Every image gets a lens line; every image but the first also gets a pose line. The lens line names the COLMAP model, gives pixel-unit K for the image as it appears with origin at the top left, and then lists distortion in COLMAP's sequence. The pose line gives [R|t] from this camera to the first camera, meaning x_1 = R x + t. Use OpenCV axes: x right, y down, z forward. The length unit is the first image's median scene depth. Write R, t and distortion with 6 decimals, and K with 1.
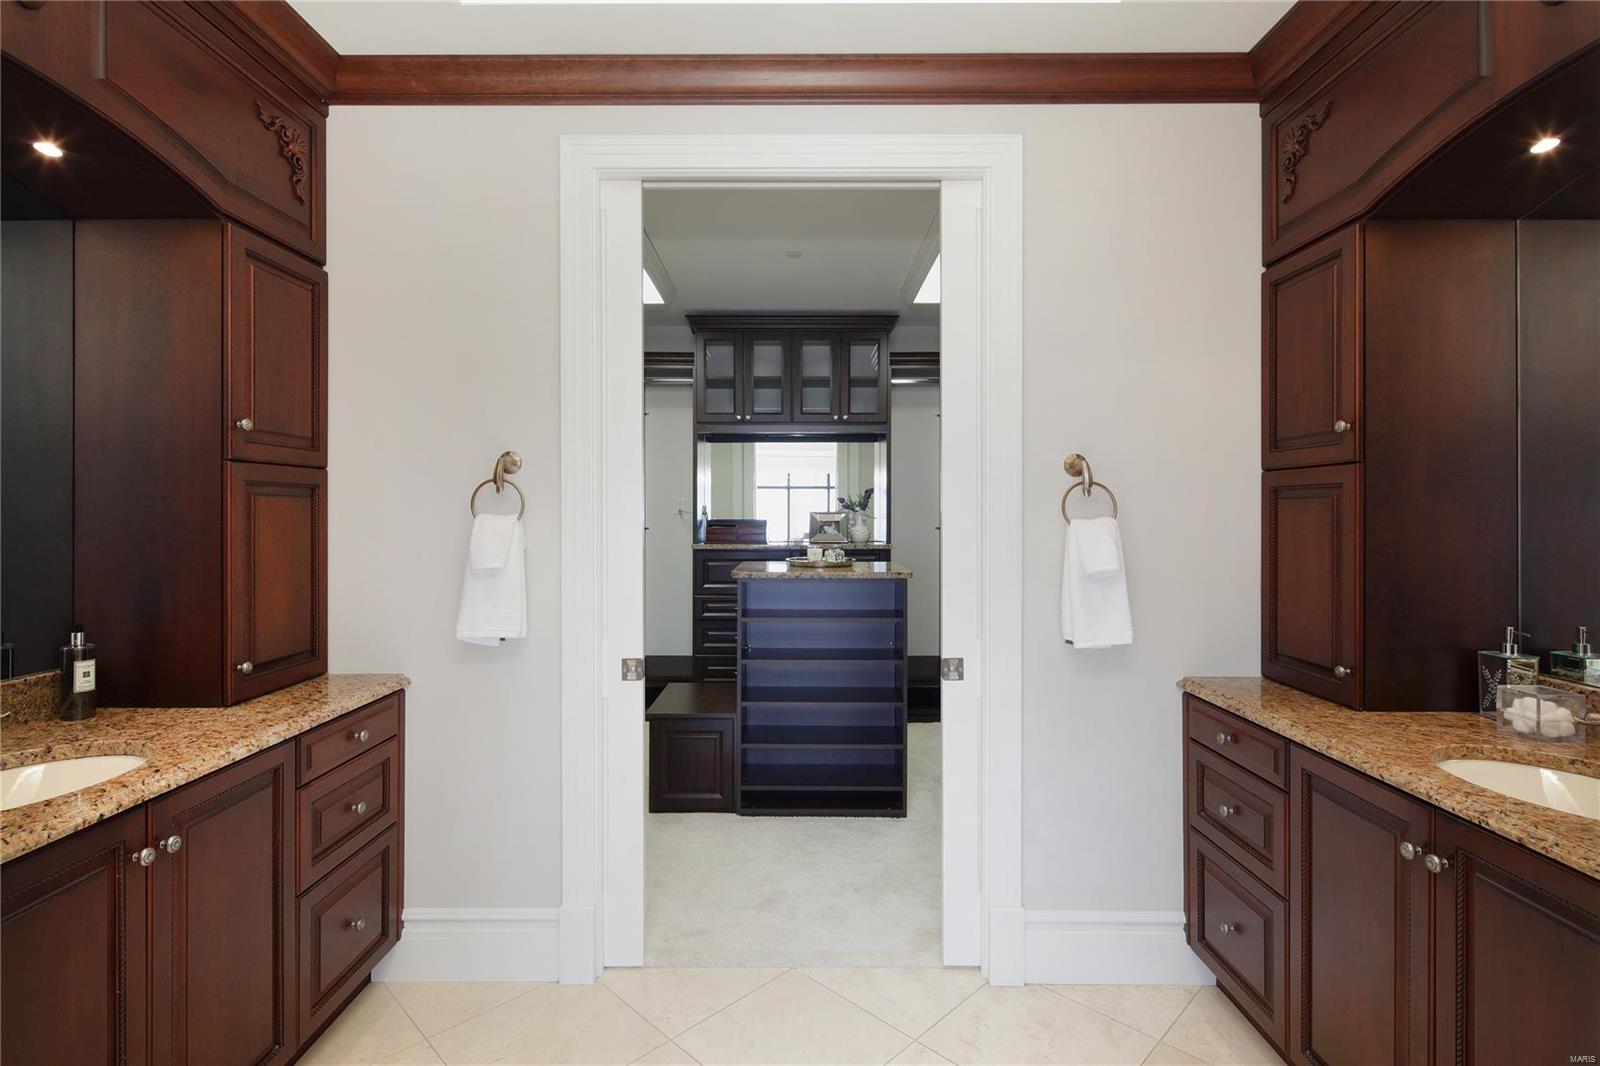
lens RADIAL K [[763.8, 0, 798.1], [0, 763.8, 518.1], [0, 0, 1]] dist [0.002516, -0.001051]
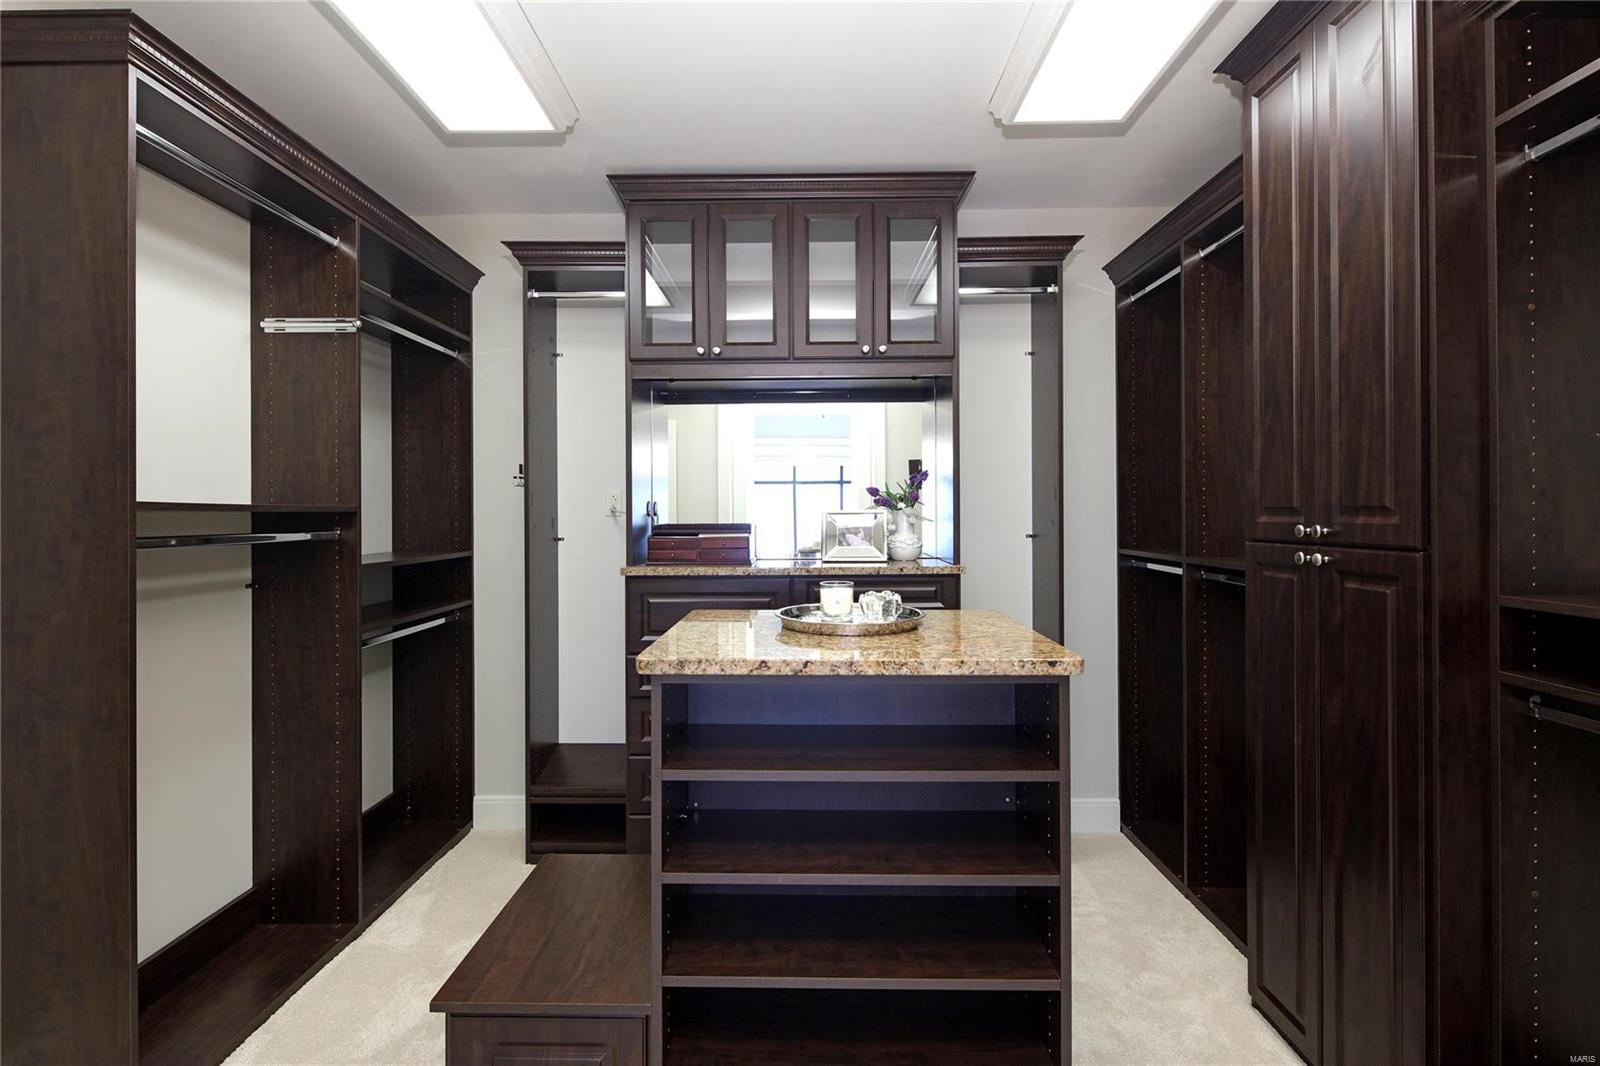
lens RADIAL K [[763.8, 0, 798.1], [0, 763.8, 518.1], [0, 0, 1]] dist [0.002516, -0.001051]
pose [[0.999911, -0.006321, -0.011782, 0.003139], [0.006326, 0.999980, 0.000361, -0.002768], [0.011779, -0.000435, 0.999931, 0.405229]]
